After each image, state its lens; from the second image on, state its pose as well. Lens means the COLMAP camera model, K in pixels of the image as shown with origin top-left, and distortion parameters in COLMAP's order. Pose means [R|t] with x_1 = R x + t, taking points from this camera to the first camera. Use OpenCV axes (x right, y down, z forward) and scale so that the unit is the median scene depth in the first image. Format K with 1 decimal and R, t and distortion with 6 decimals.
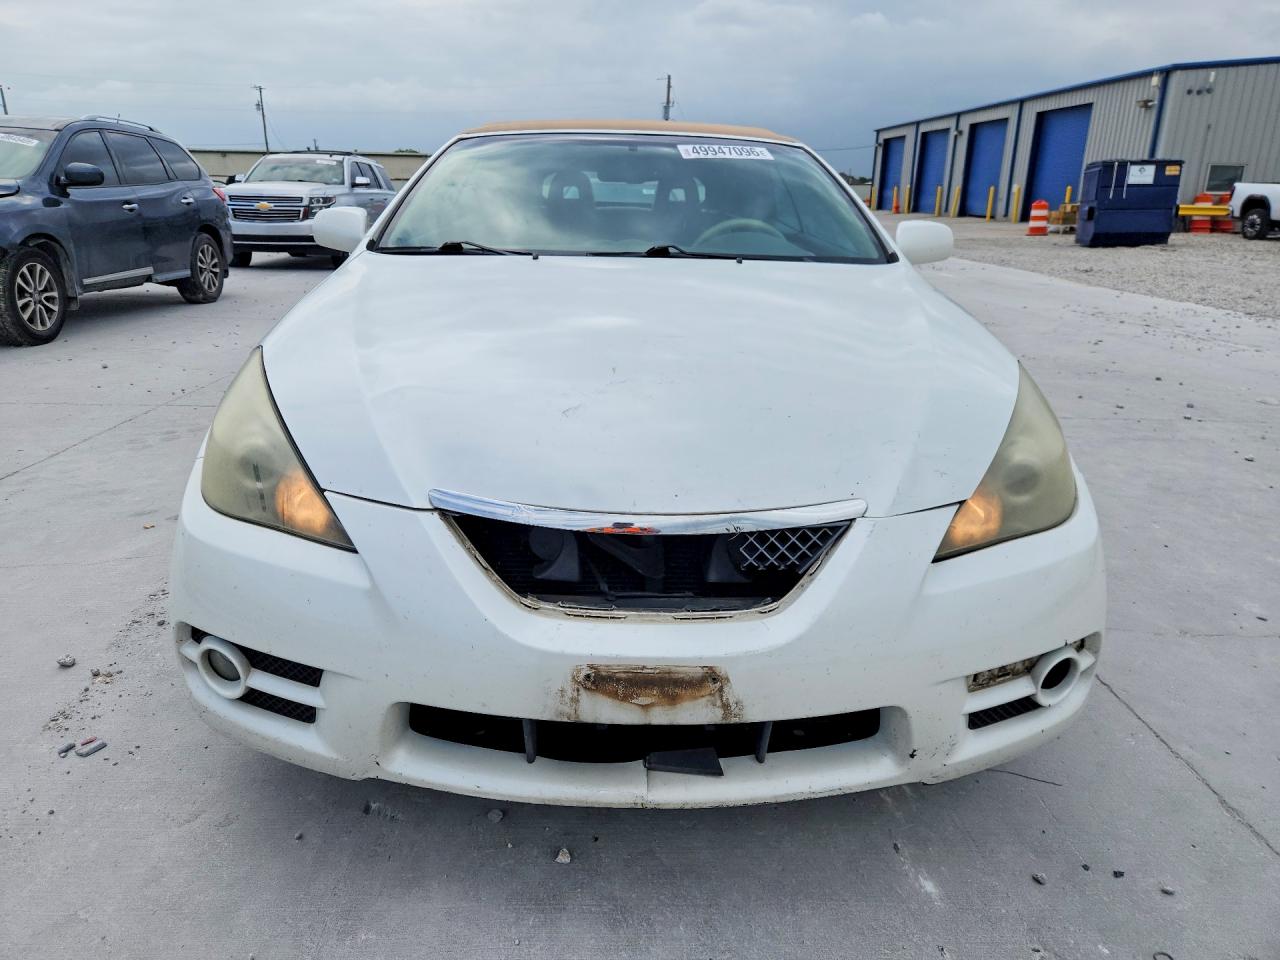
lens RADIAL K [[855.0, 0, 637.3], [0, 855.0, 485.4], [0, 0, 1]] dist [0.047615, -0.035452]
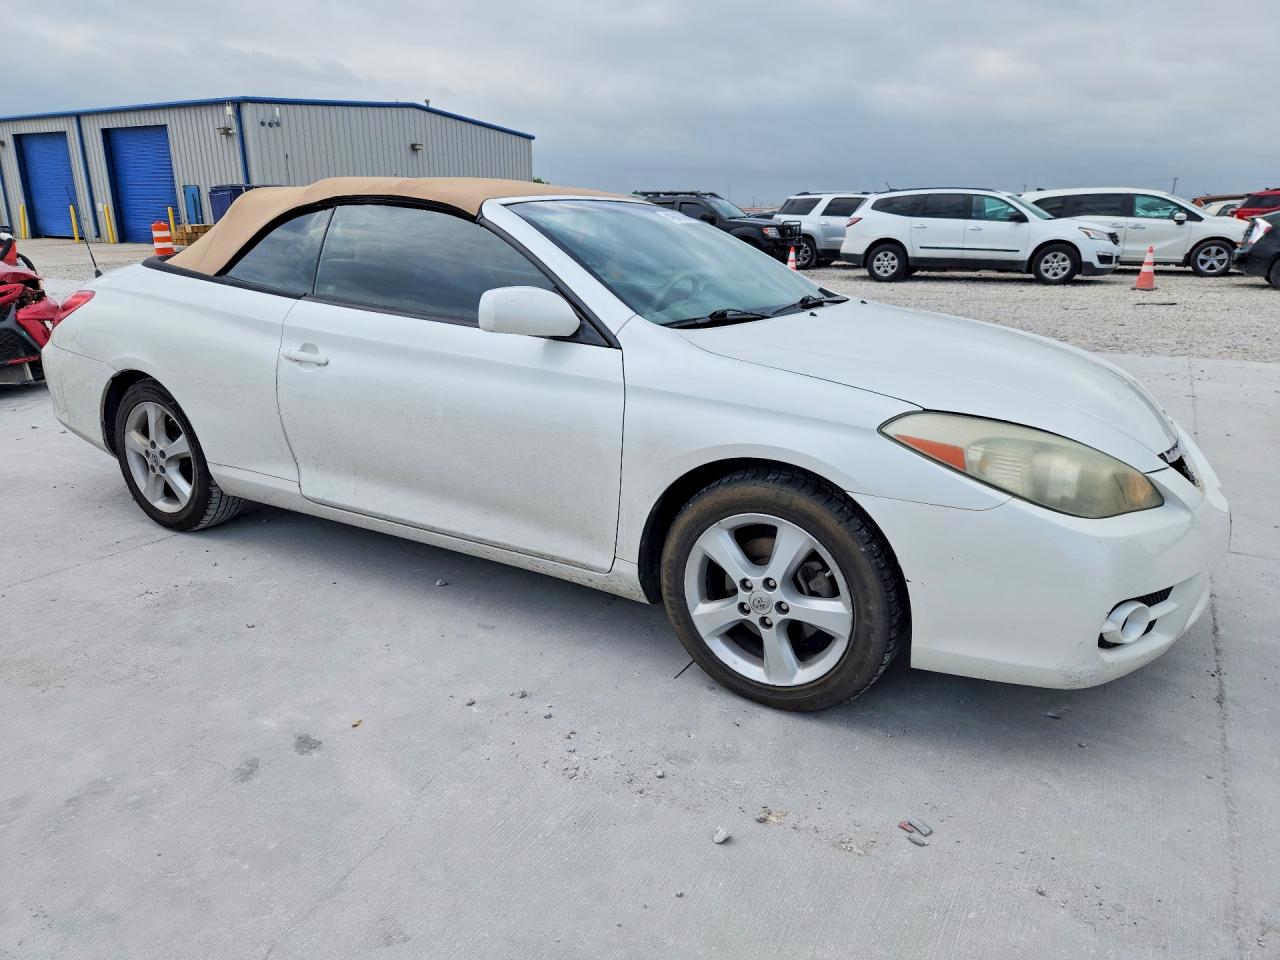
lens RADIAL K [[855.0, 0, 638.8], [0, 855.0, 481.8], [0, 0, 1]] dist [0.047615, -0.035452]
pose [[0.535713, -0.259202, 0.803633, -0.111289], [0.275137, 0.953364, 0.124086, -0.022170], [-0.798318, 0.154635, 0.582045, 0.044500]]
